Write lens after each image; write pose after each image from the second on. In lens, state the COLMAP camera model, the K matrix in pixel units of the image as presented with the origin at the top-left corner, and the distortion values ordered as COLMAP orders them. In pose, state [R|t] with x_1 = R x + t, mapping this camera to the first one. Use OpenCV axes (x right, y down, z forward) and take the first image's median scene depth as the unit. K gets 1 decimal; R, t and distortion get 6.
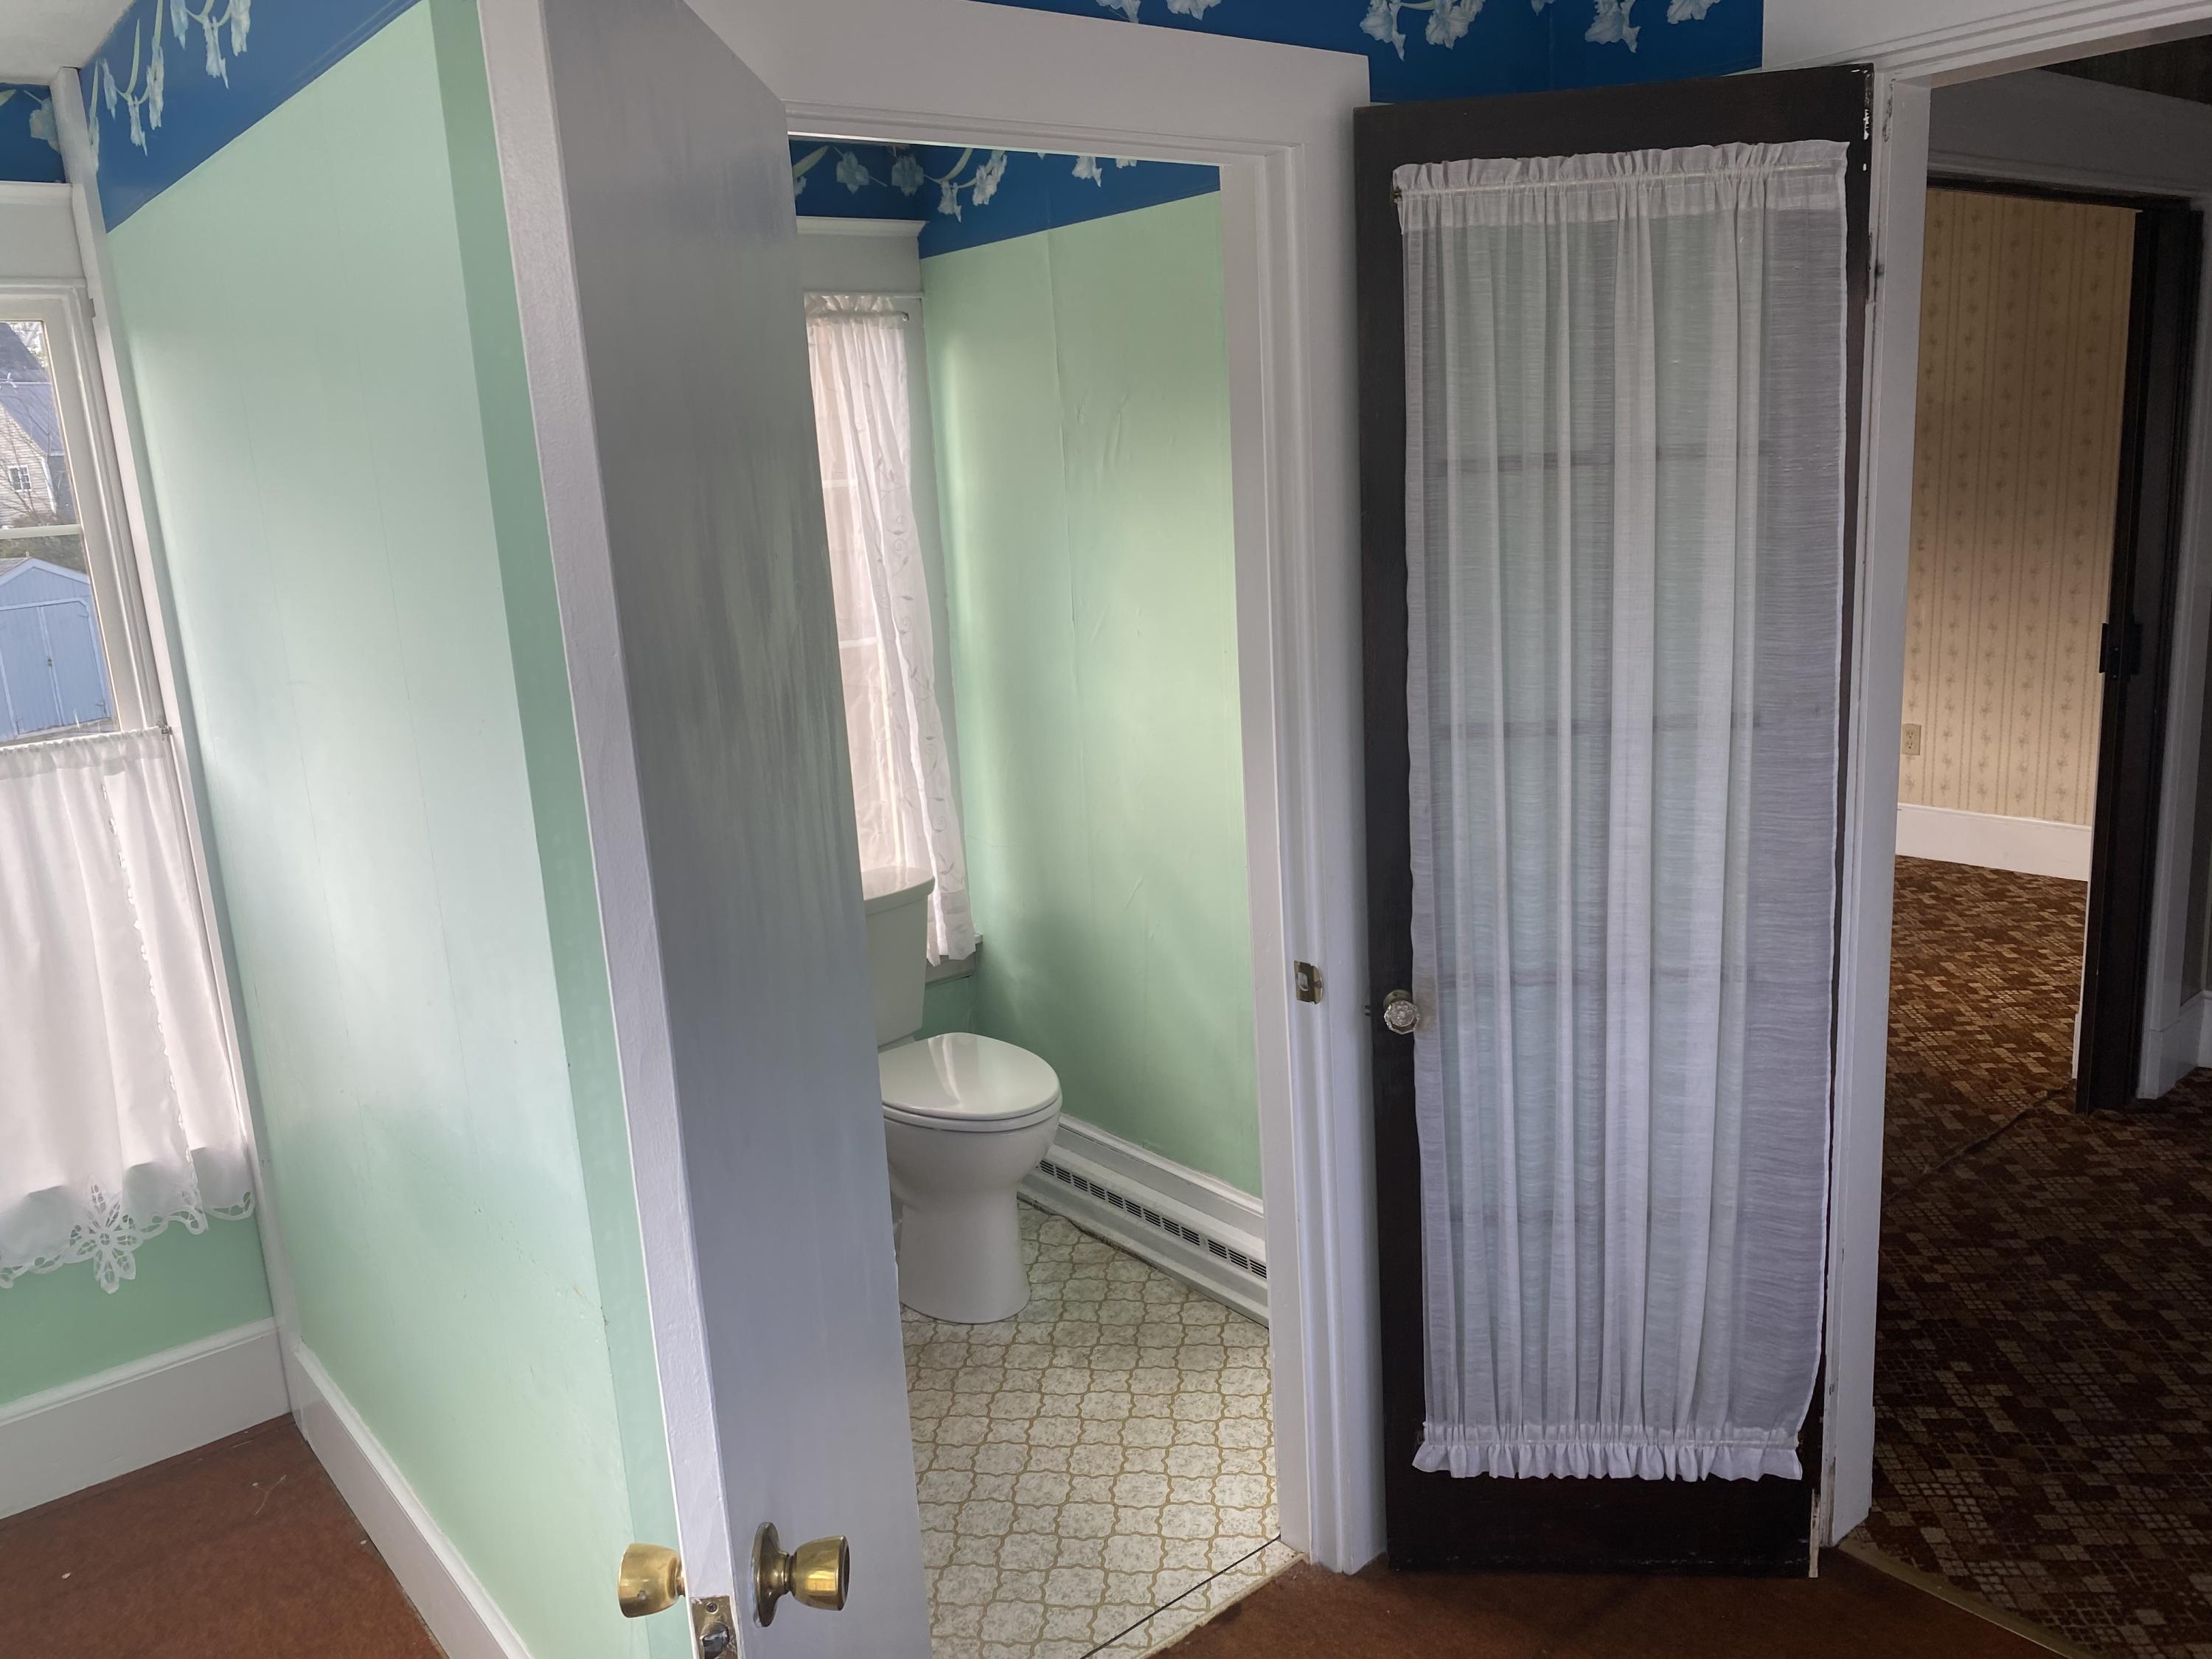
lens RADIAL K [[1697.2, 0, 1106.0], [0, 1697.2, 829.5], [0, 0, 1]] dist [-0.001268, -0.000168]
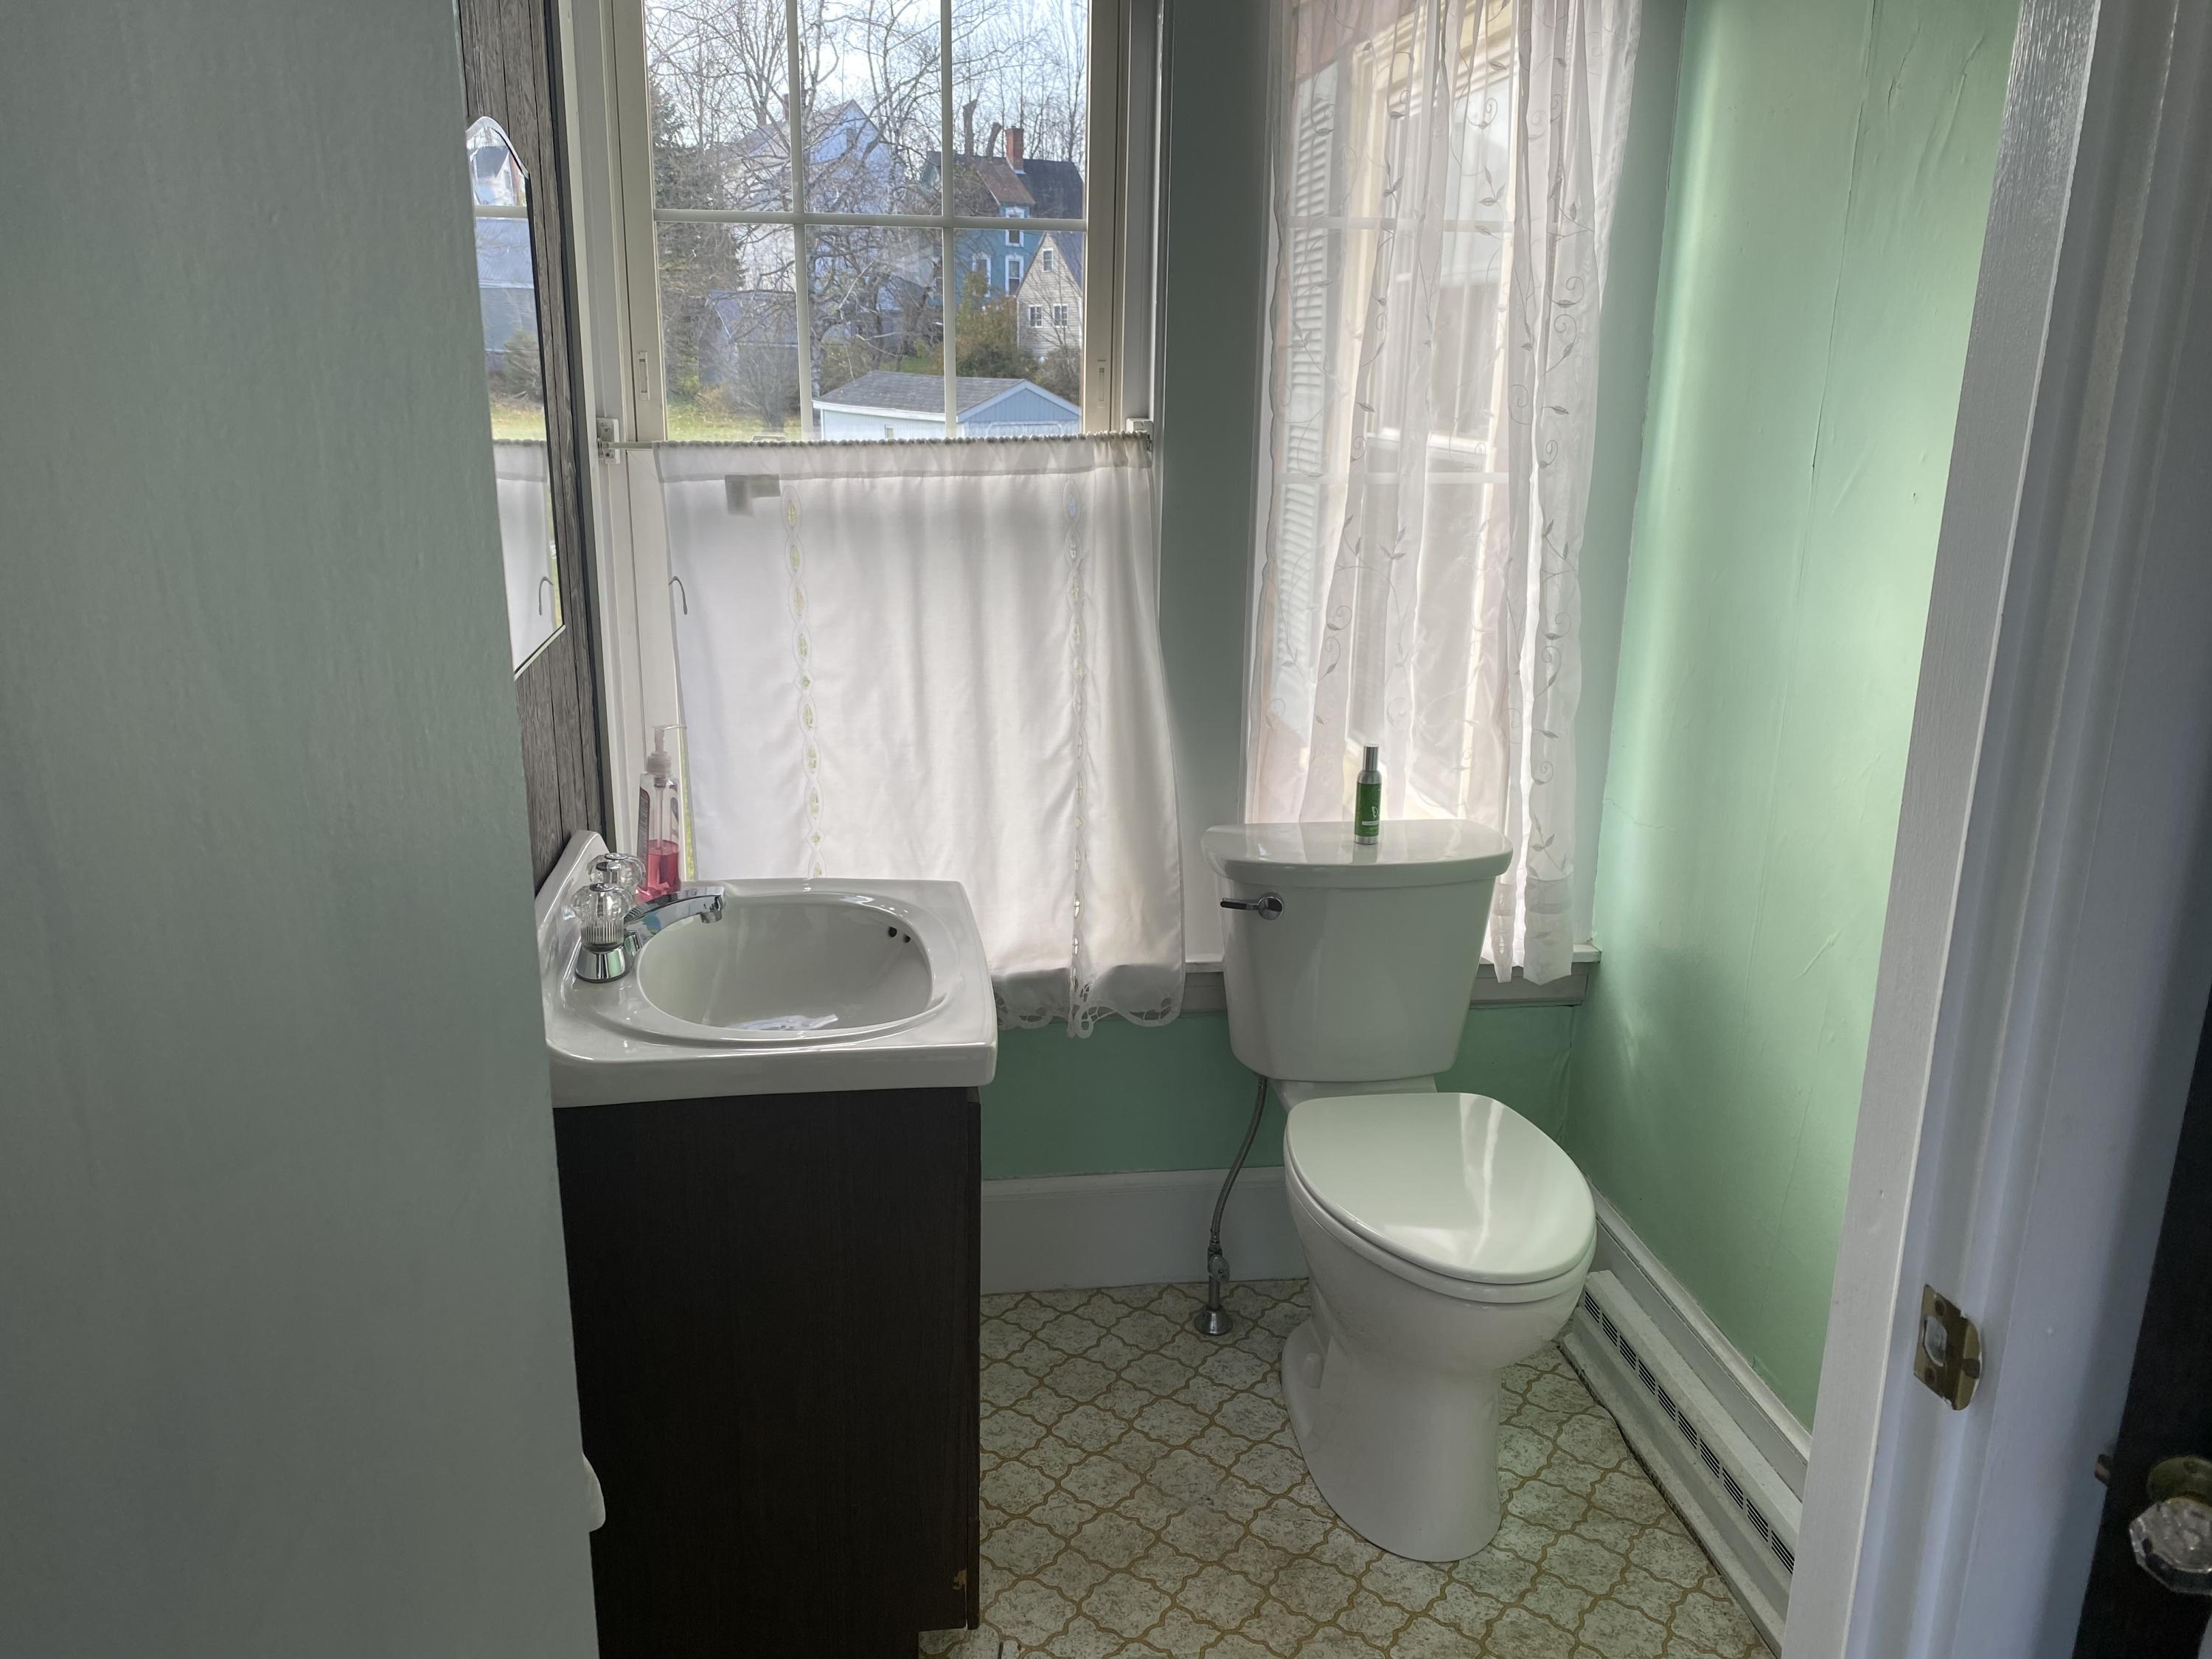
lens RADIAL K [[1677.1, 0, 1104.9], [0, 1677.1, 820.9], [0, 0, 1]] dist [-0.014430, -0.009902]
pose [[0.845456, 0.210452, -0.490831, 0.078608], [-0.180366, 0.977599, 0.108482, -0.024198], [0.502666, -0.003188, 0.864475, 0.381669]]
